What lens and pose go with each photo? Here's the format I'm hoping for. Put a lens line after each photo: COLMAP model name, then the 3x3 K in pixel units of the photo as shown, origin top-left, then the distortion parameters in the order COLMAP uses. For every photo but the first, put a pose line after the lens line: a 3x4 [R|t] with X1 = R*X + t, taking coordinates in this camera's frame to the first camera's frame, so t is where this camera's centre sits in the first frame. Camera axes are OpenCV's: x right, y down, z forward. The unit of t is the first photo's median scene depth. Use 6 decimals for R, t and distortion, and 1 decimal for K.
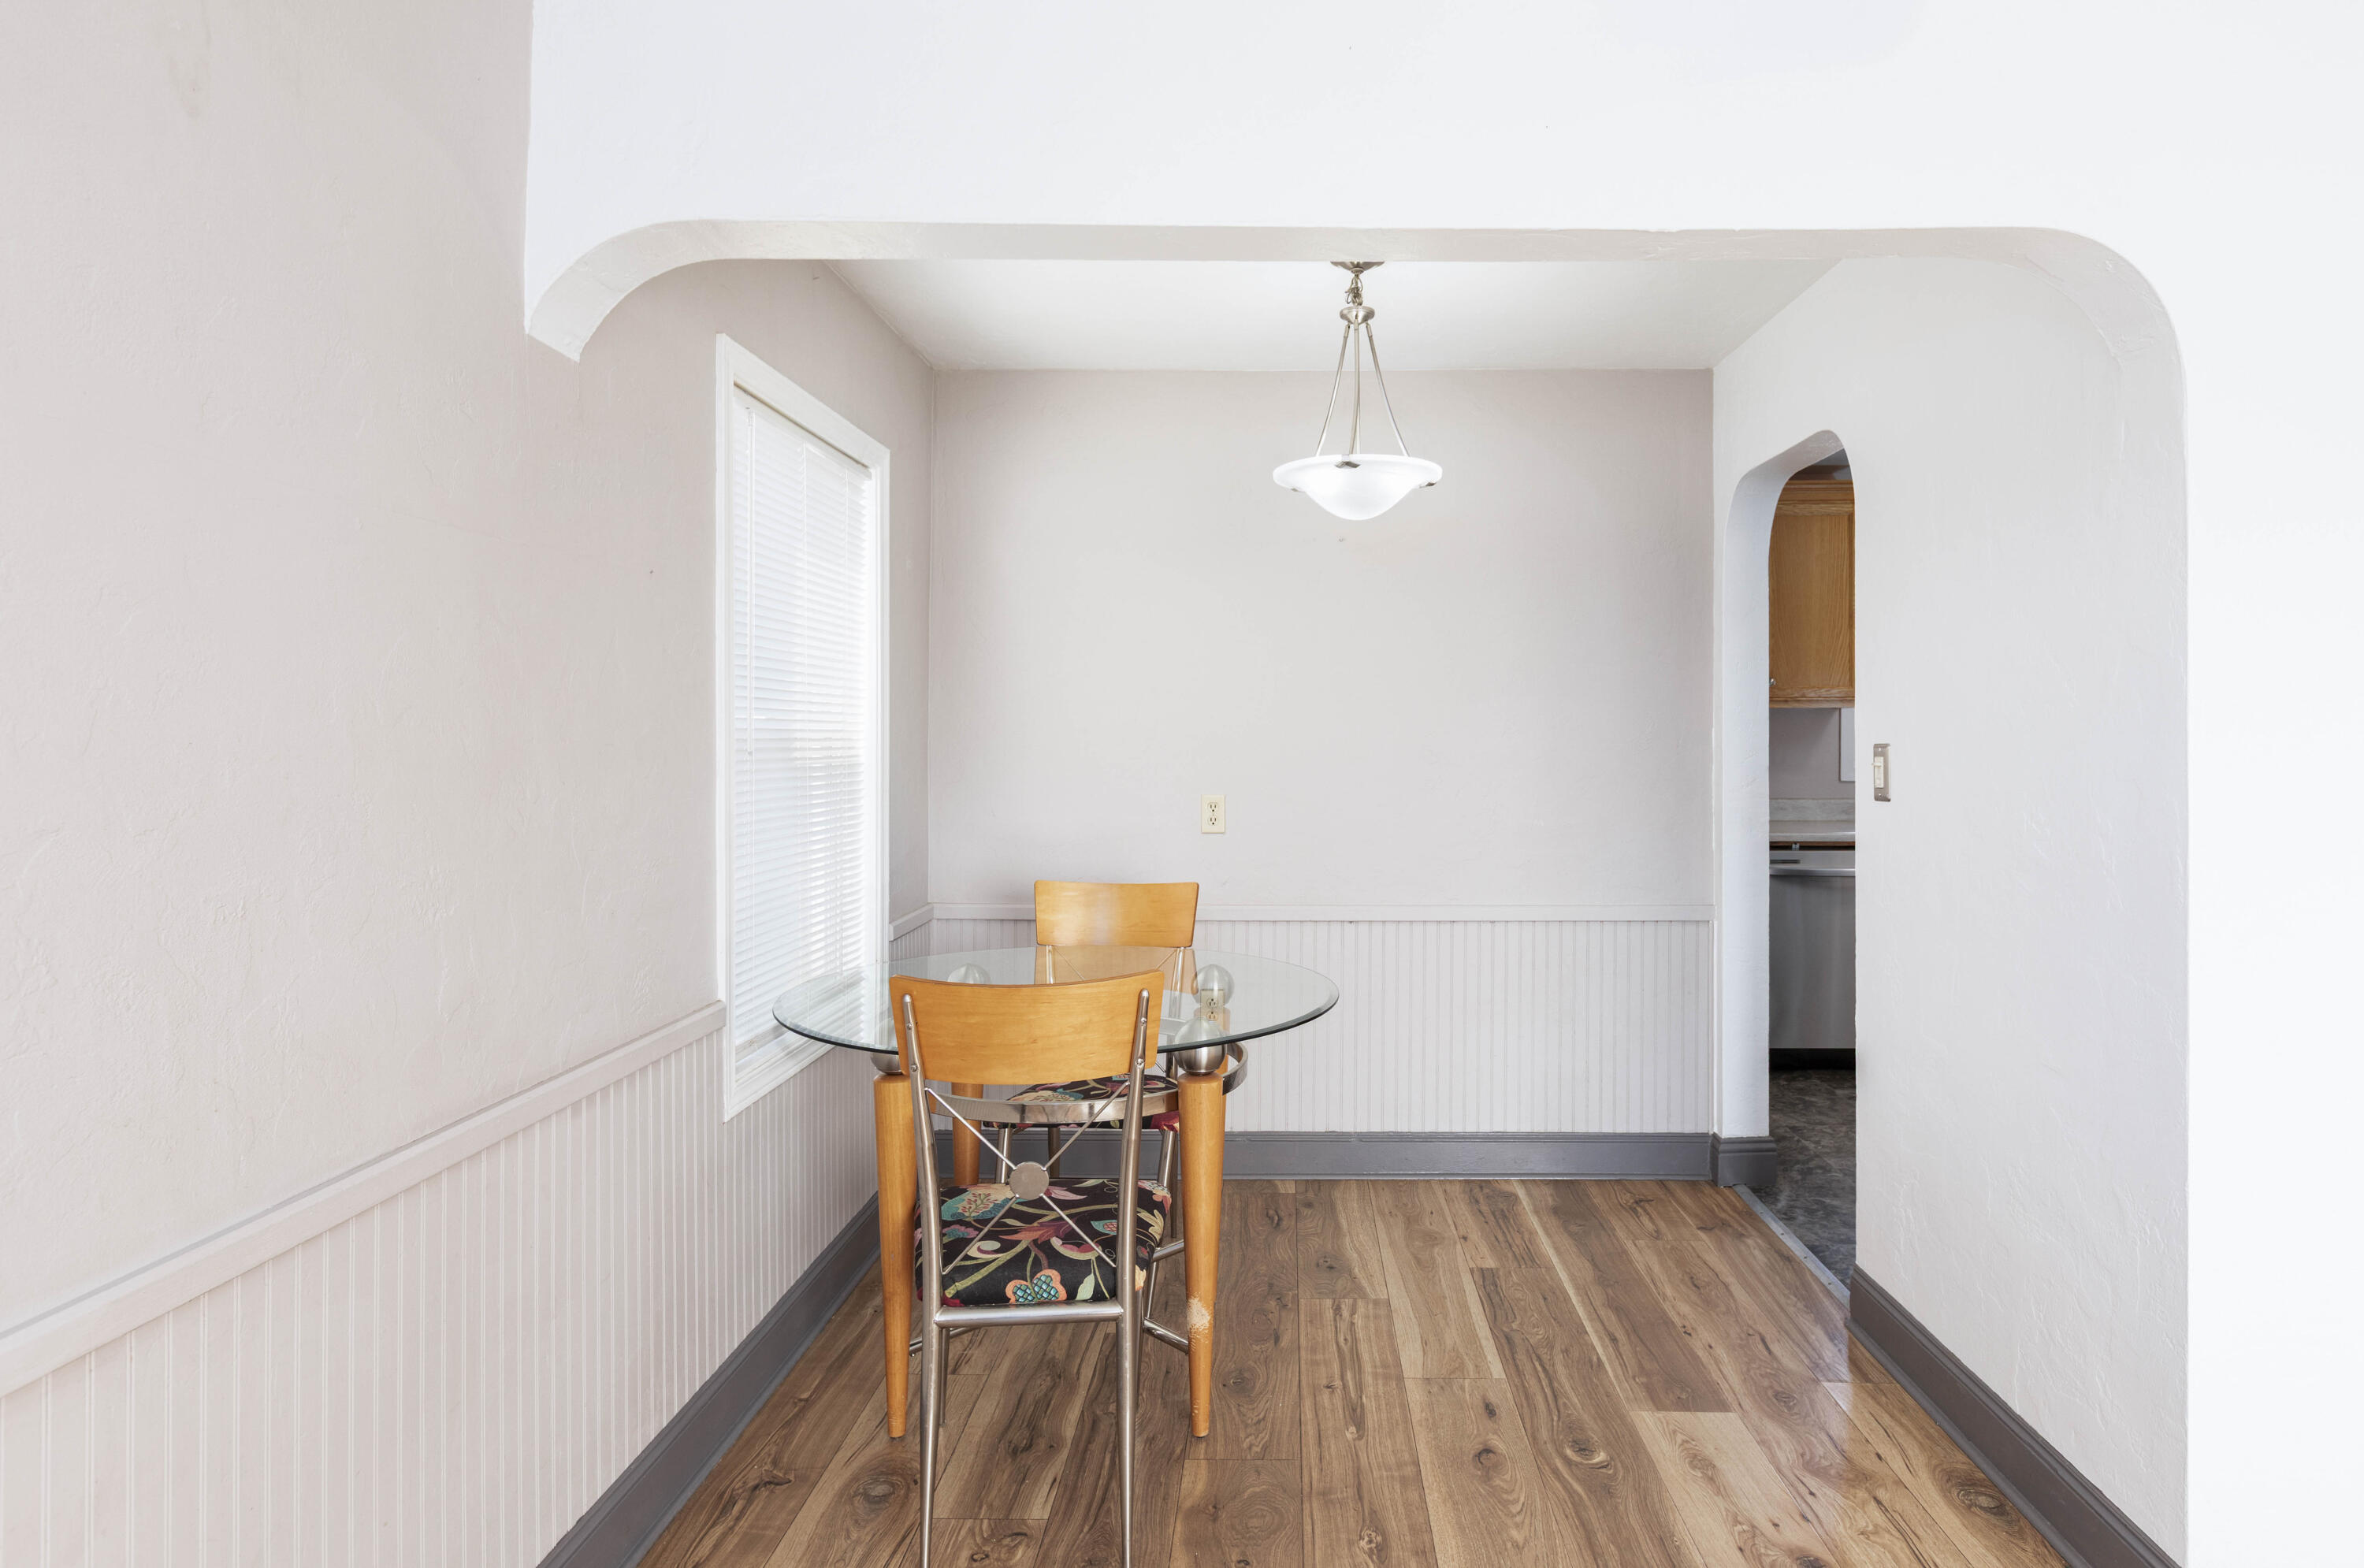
lens RADIAL K [[1263.8, 0, 1304.7], [0, 1263.8, 733.9], [0, 0, 1]] dist [0.000957, -0.000470]
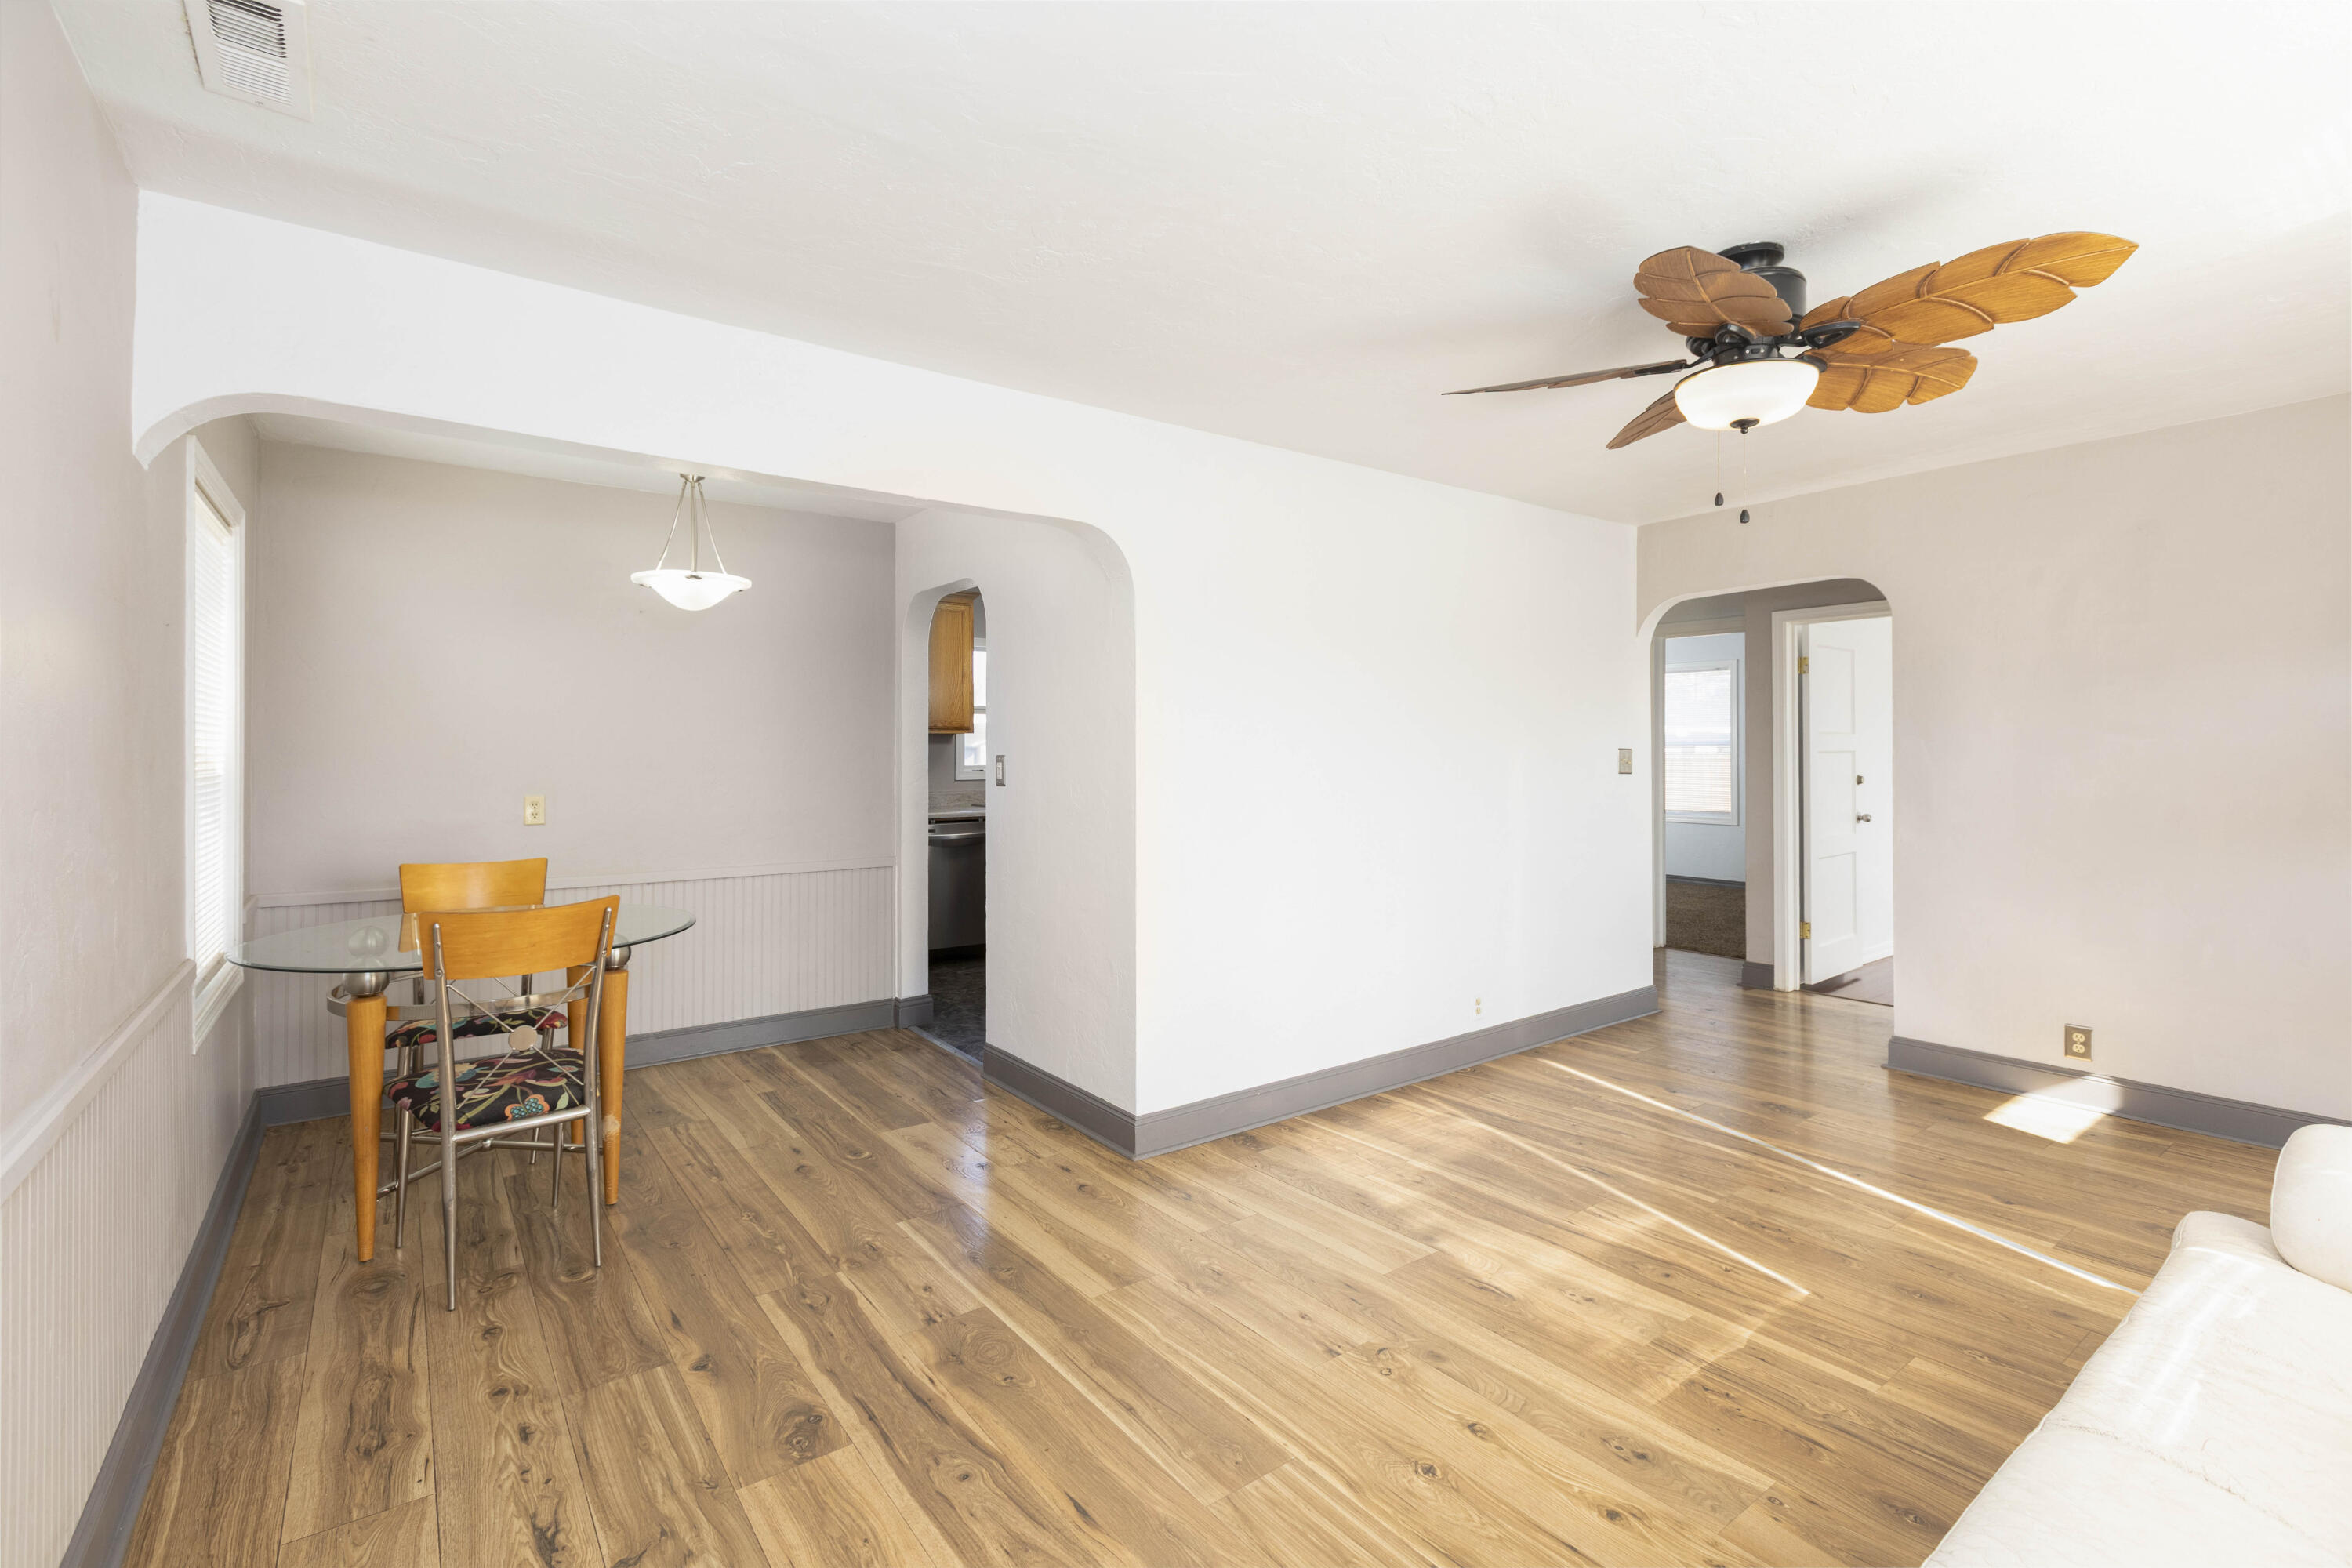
lens RADIAL K [[1051.9, 0, 1170.8], [0, 1051.9, 744.8], [0, 0, 1]] dist [-0.002110, -0.000653]
pose [[0.801858, 0.002043, 0.597512, -0.293972], [0.000787, 0.999990, -0.004475, -0.000039], [-0.597515, 0.004058, 0.801848, -0.427469]]
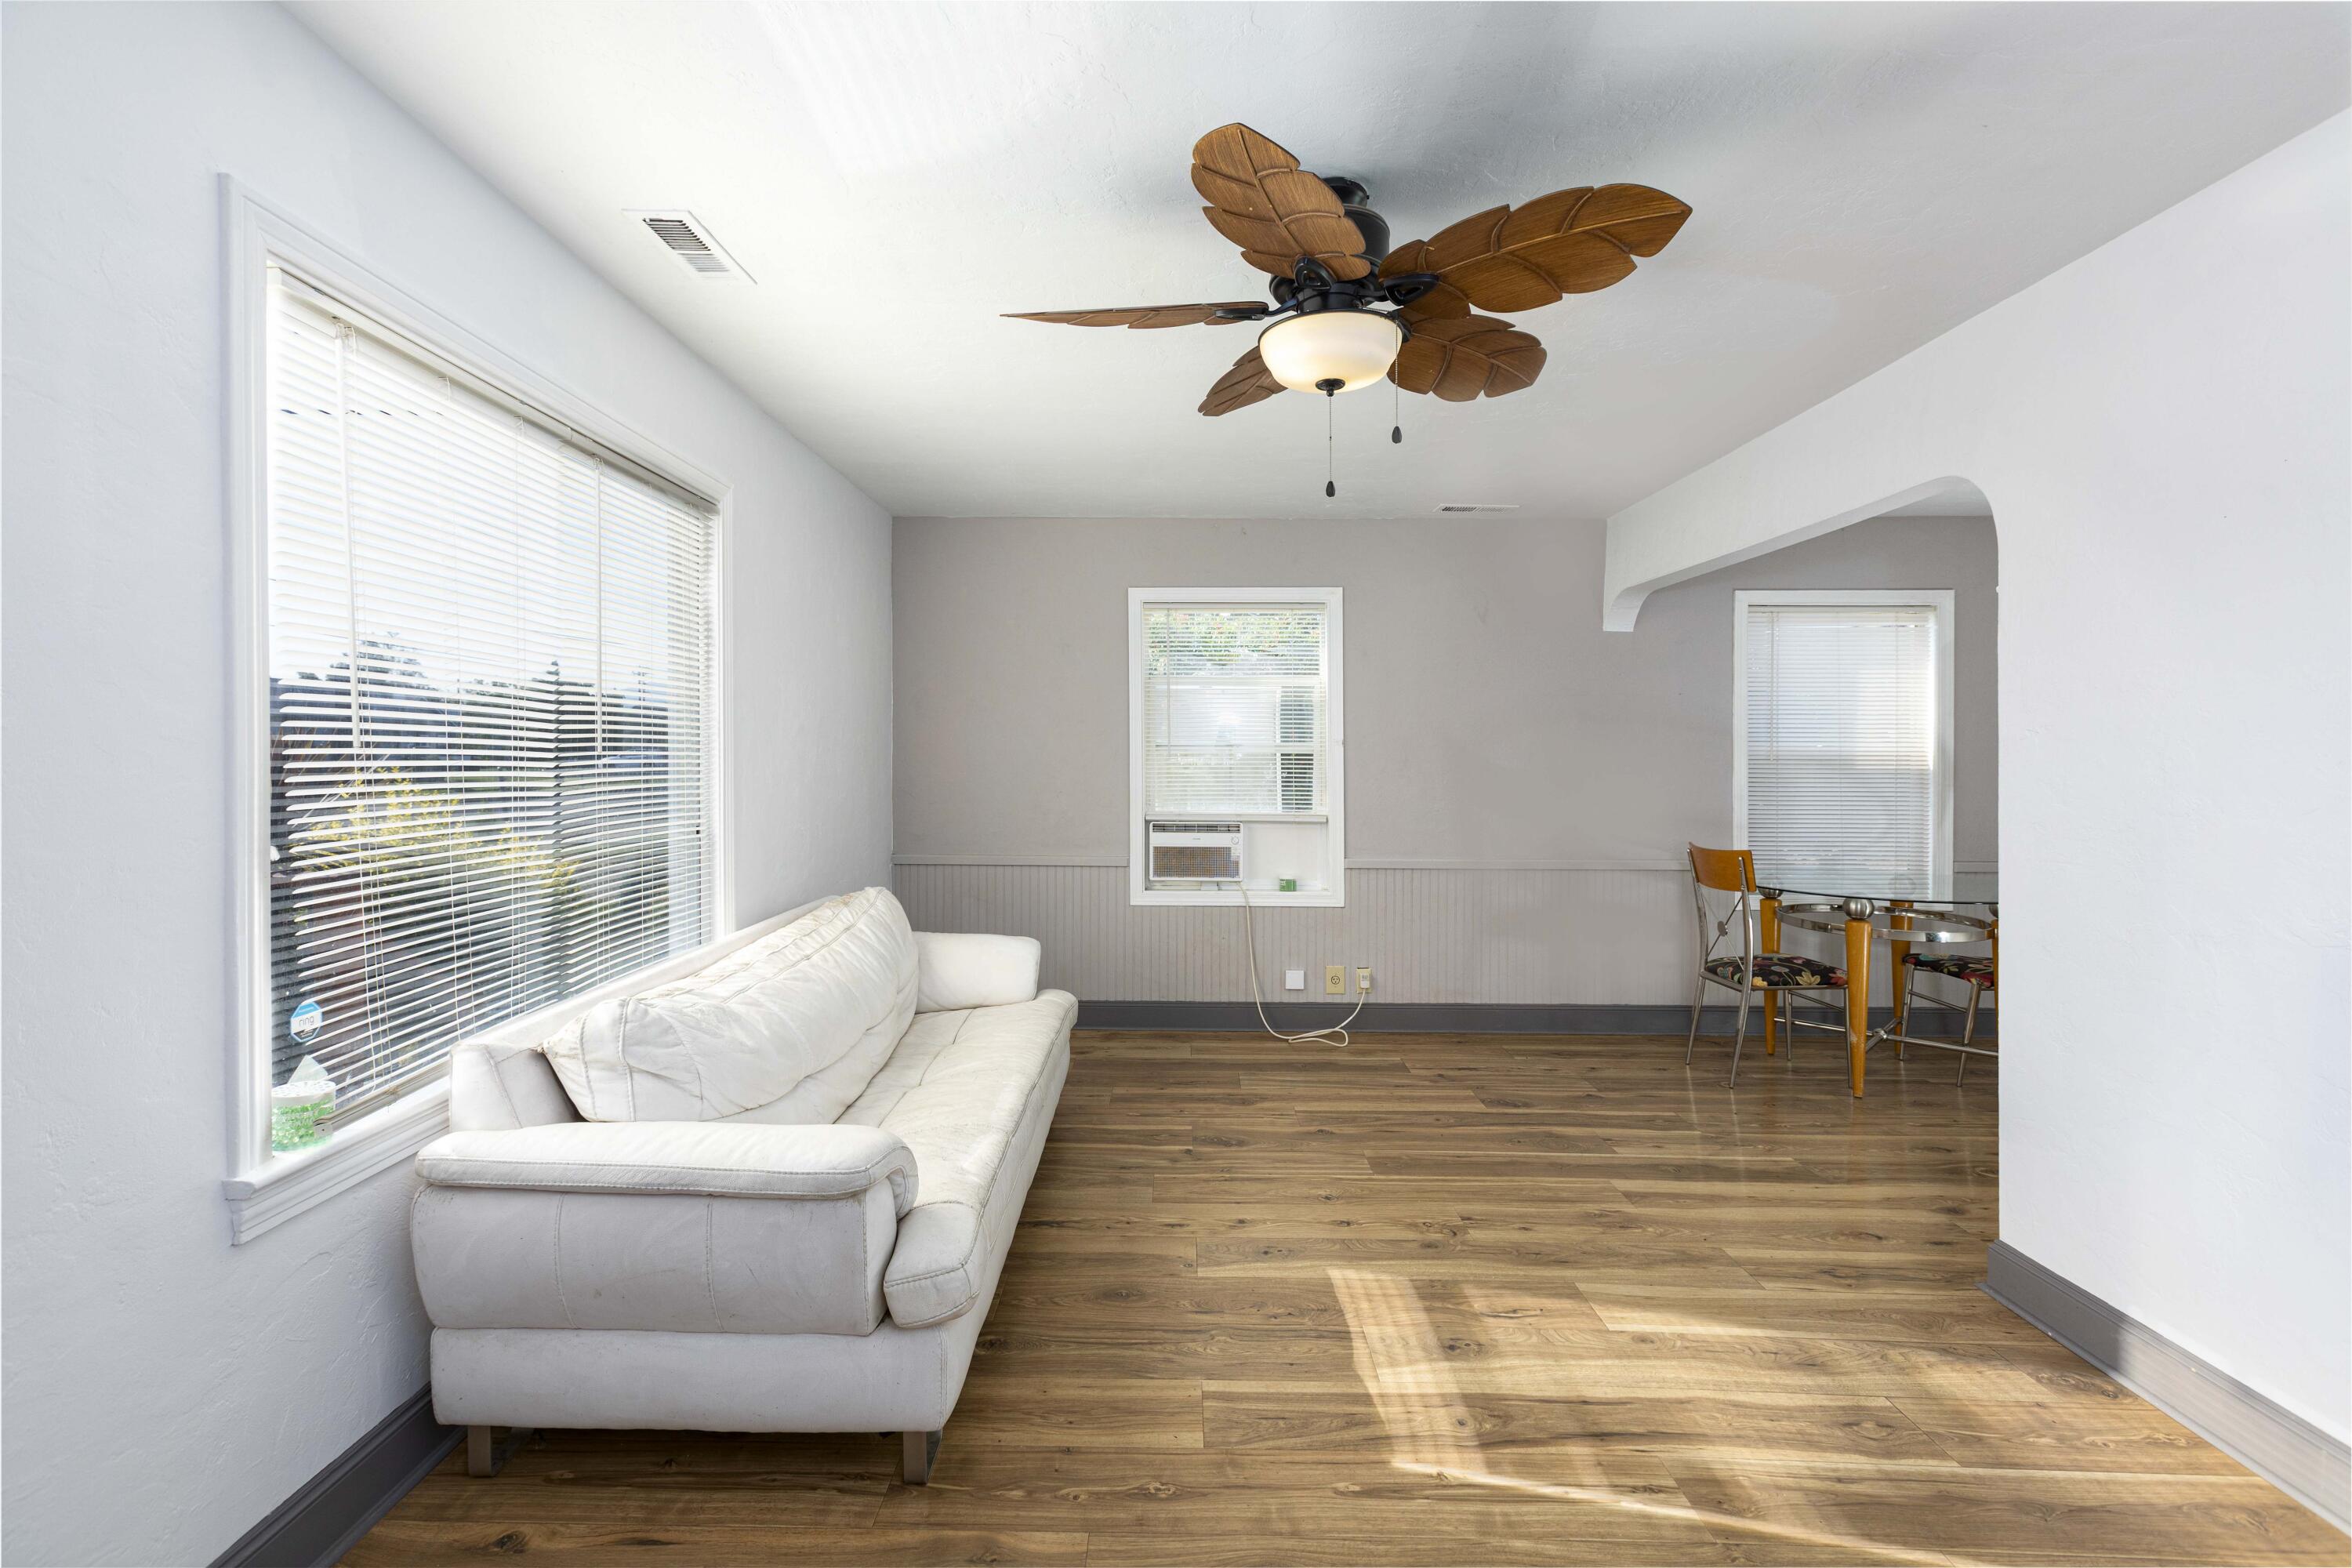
lens RADIAL K [[1044.1, 0, 1162.5], [0, 1044.1, 769.1], [0, 0, 1]] dist [0.000009, -0.000508]
pose [[-0.008808, 0.011788, -0.999892, 1.574096], [-0.001758, 0.999929, 0.011804, 0.006486], [0.999960, 0.001861, -0.008787, -0.102423]]
